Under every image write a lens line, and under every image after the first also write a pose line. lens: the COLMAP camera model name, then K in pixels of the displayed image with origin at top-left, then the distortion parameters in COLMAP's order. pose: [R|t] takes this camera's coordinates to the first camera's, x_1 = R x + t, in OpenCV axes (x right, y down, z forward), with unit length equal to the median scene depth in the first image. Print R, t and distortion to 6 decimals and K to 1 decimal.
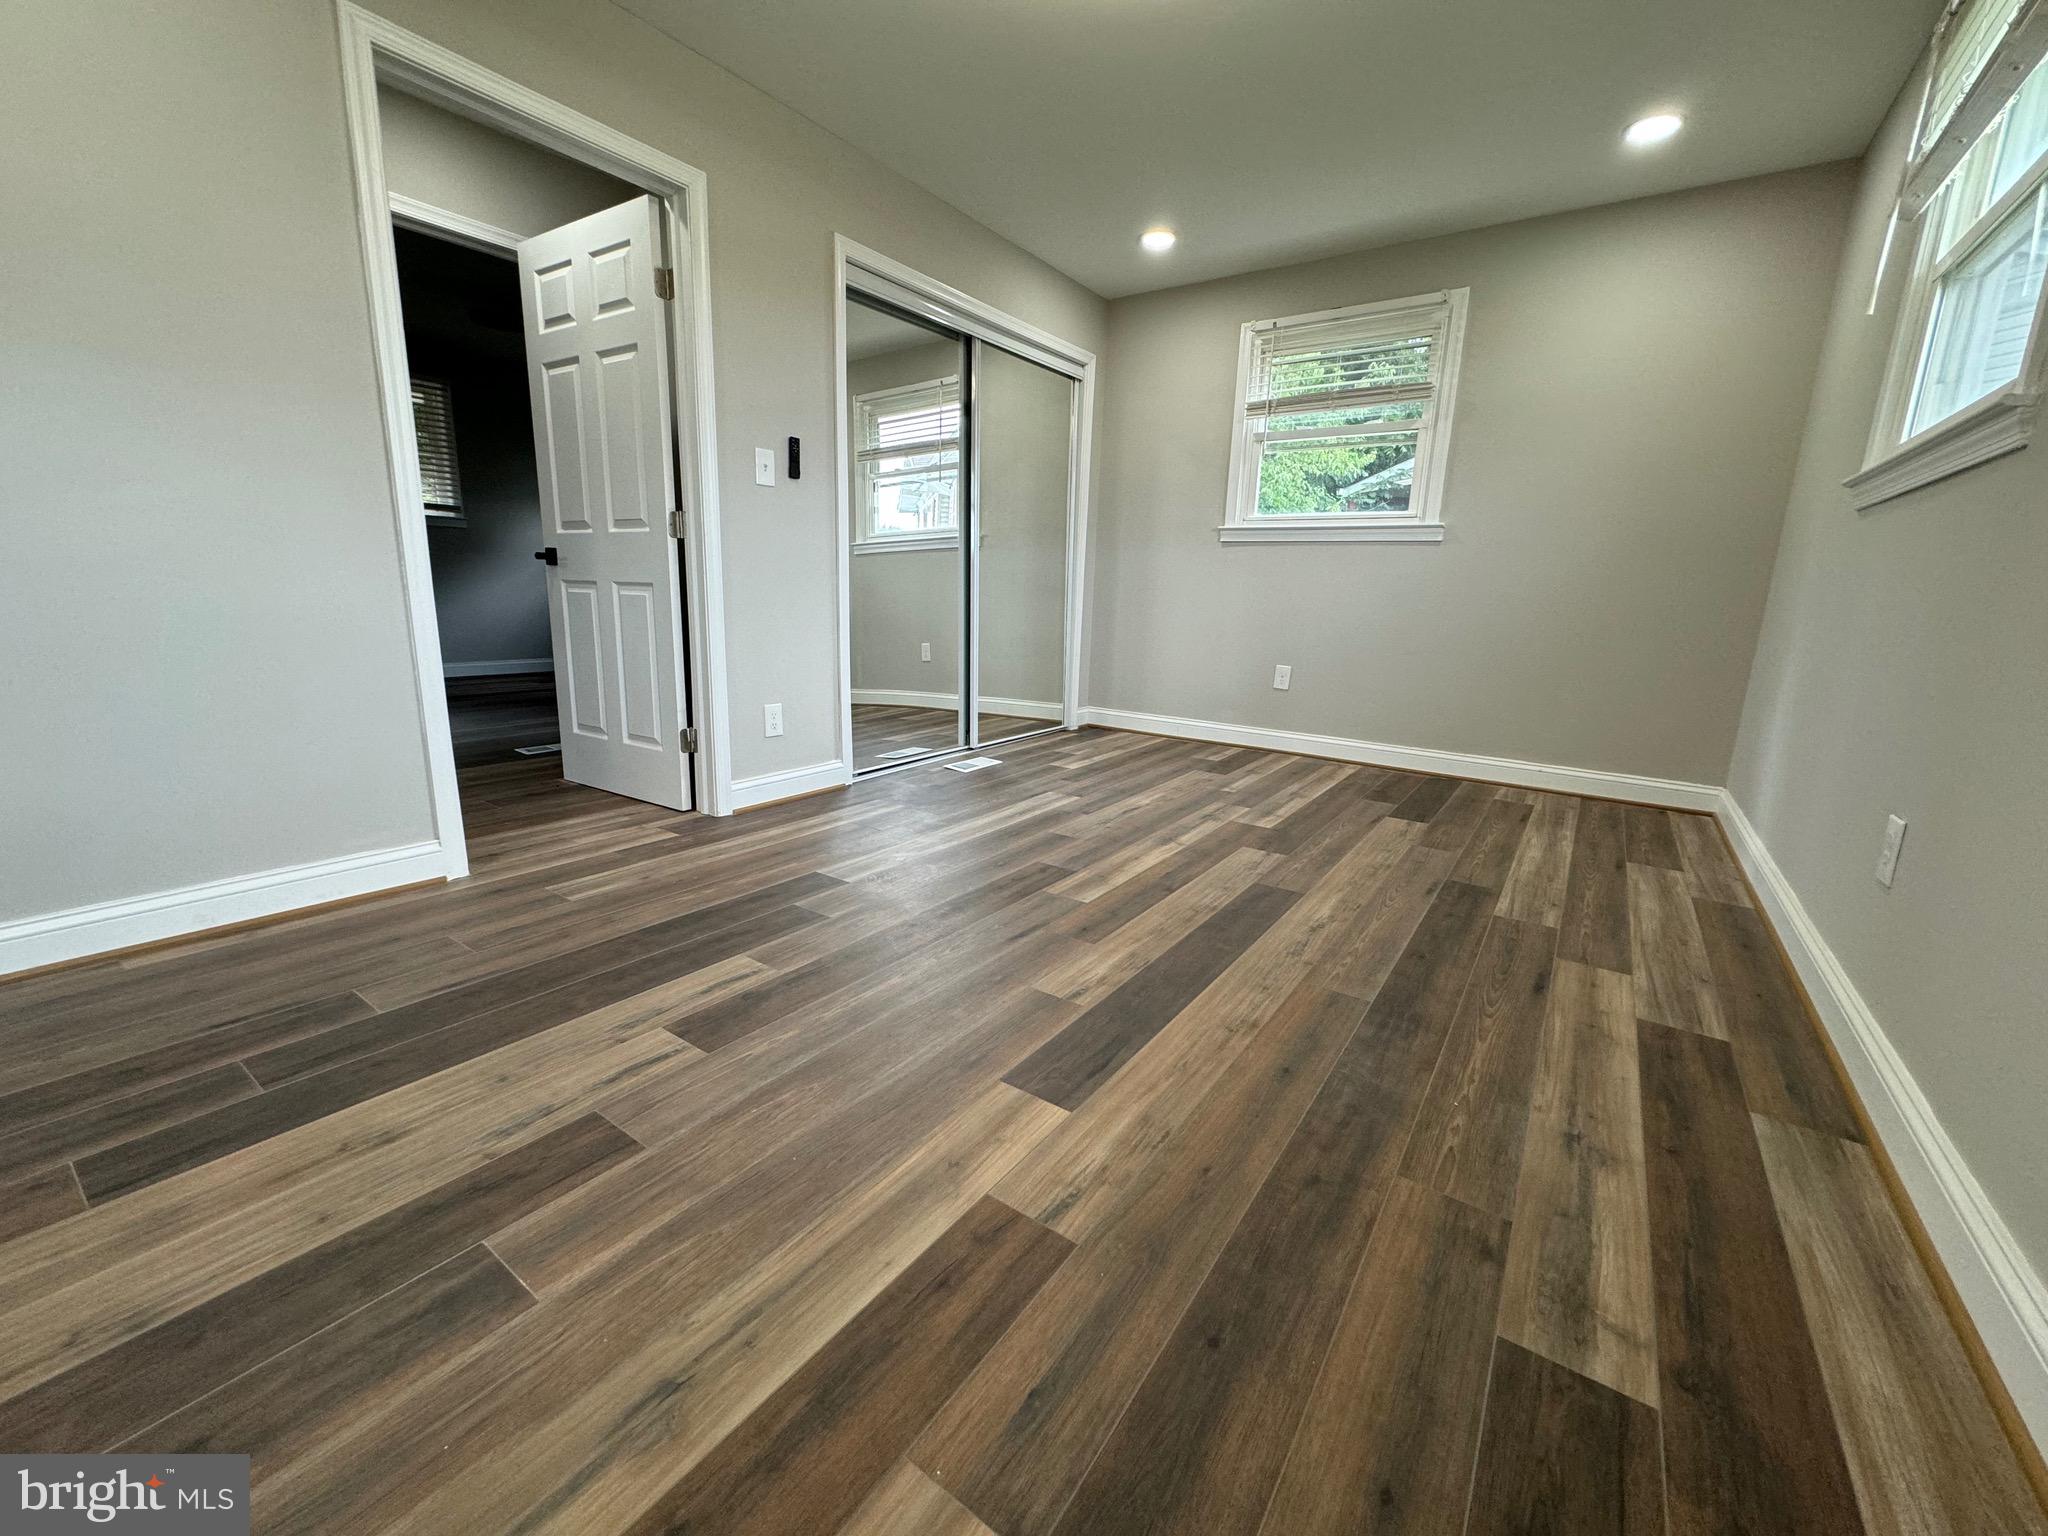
lens RADIAL K [[819.7, 0, 1023.5], [0, 819.7, 764.9], [0, 0, 1]] dist [-0.002796, 0.000456]
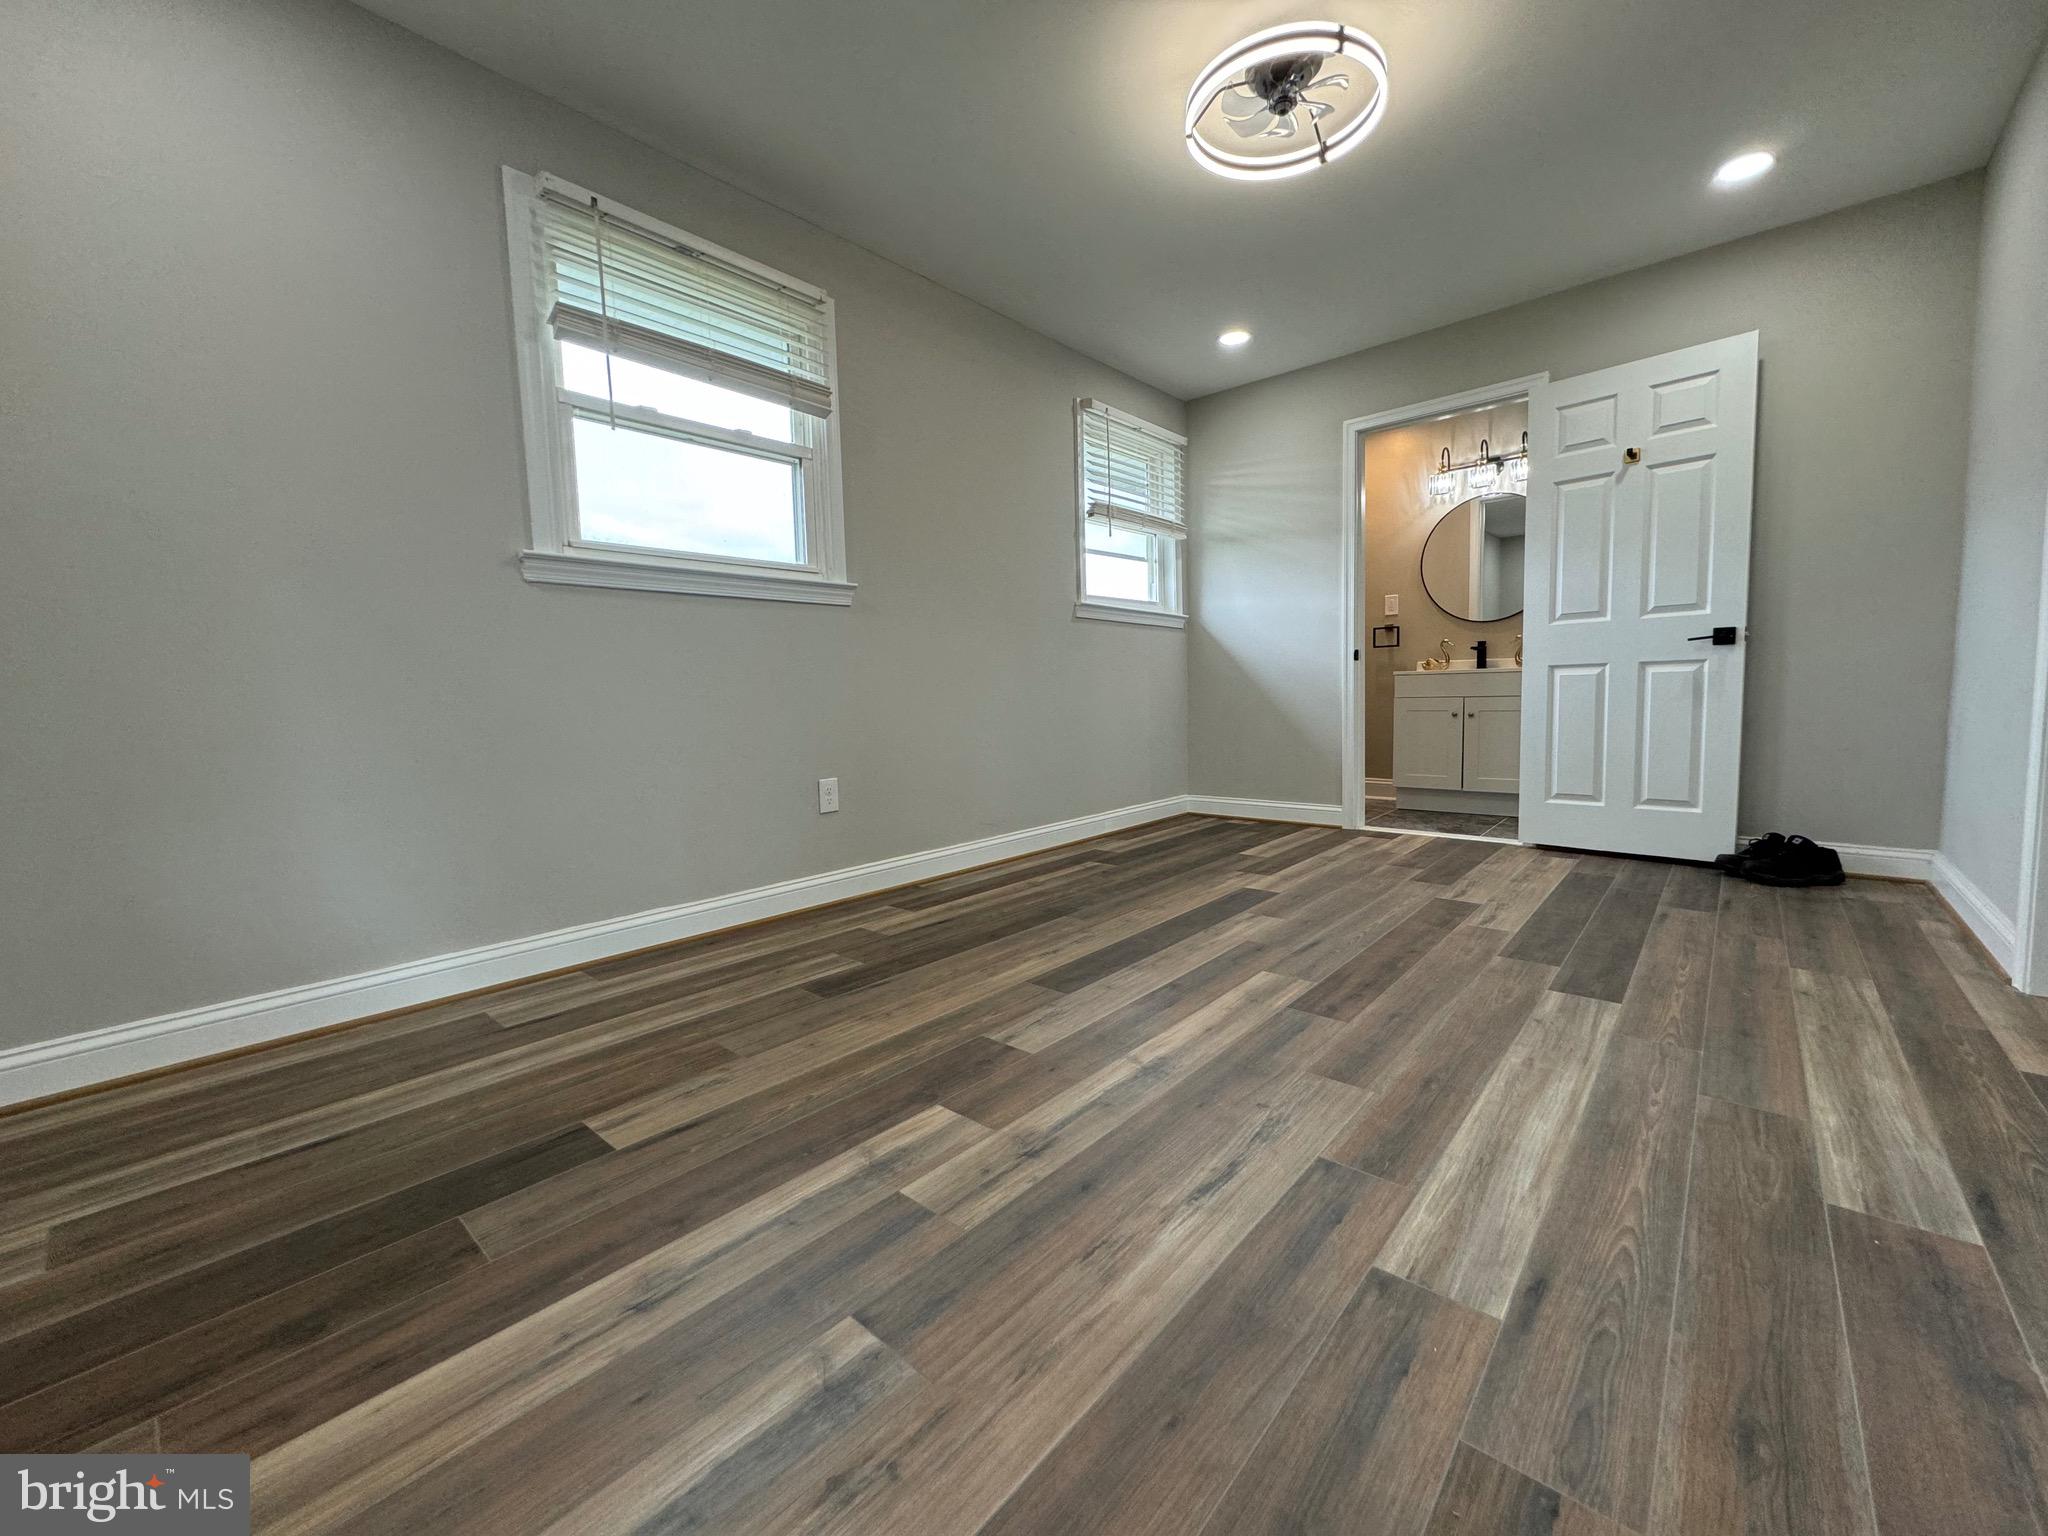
lens RADIAL K [[819.7, 0, 1023.5], [0, 819.7, 764.9], [0, 0, 1]] dist [-0.002796, 0.000456]
pose [[-0.994288, -0.014284, 0.105774, 0.274157], [0.017961, 0.954480, 0.297734, -0.381710], [-0.105212, 0.297933, -0.948771, 1.968559]]
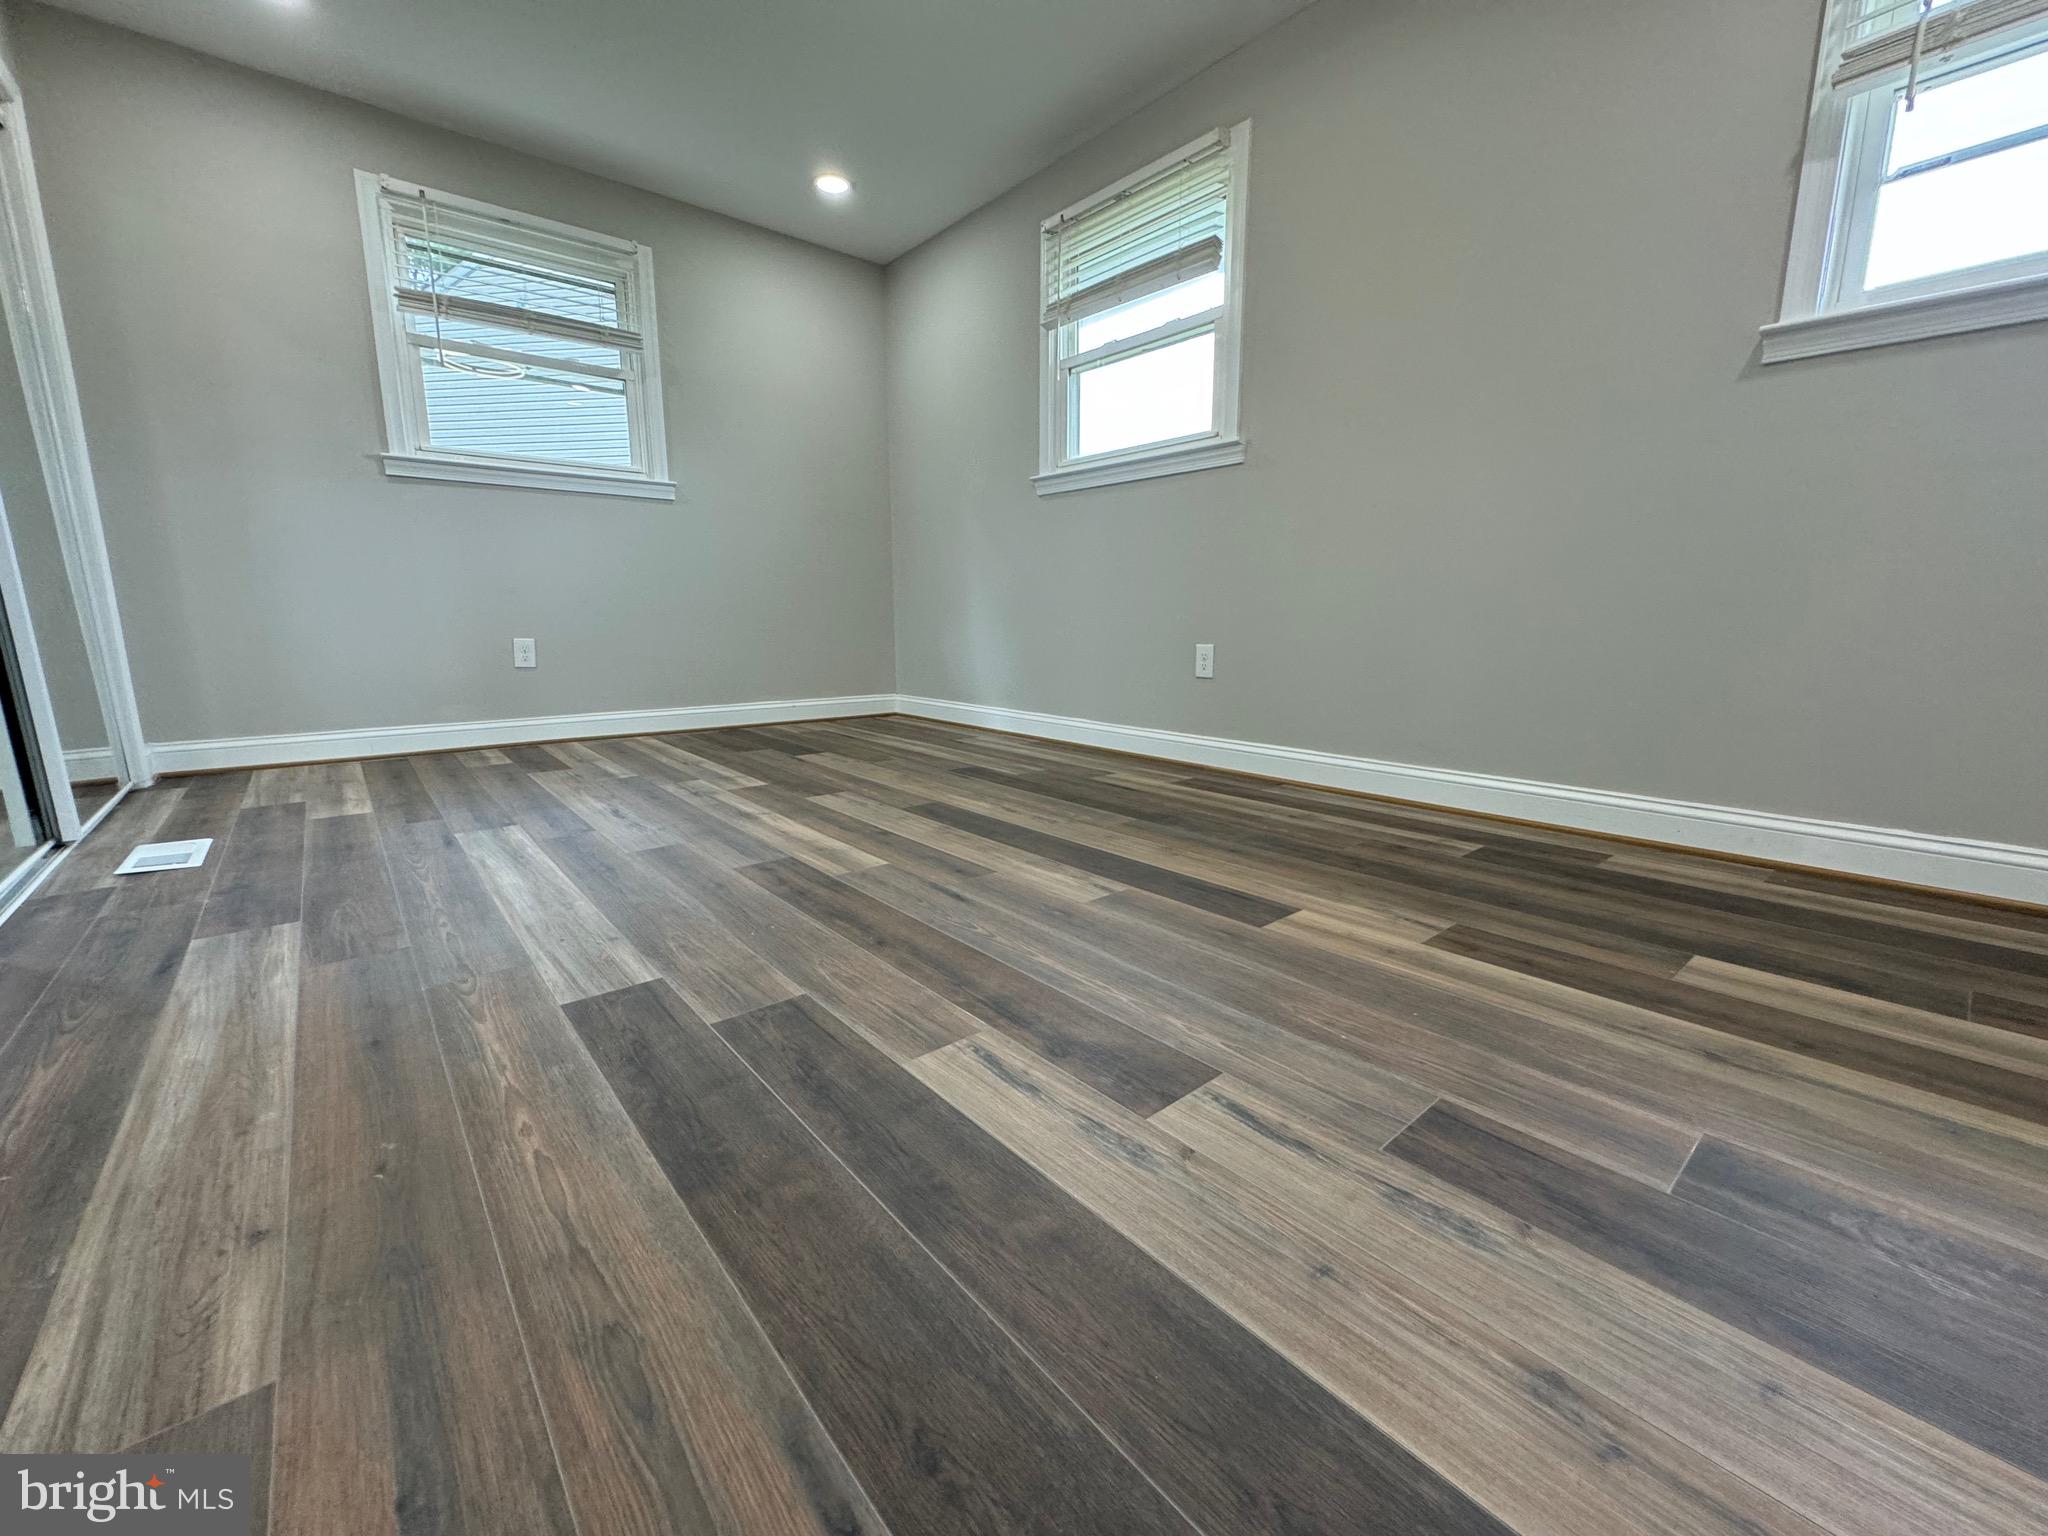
lens RADIAL K [[819.7, 0, 1023.5], [0, 819.7, 764.9], [0, 0, 1]] dist [-0.002796, 0.000456]
pose [[0.251342, -0.205535, 0.945824, -0.716304], [0.211721, 0.965203, 0.153484, -0.037432], [-0.944458, 0.161673, 0.286112, 0.624694]]
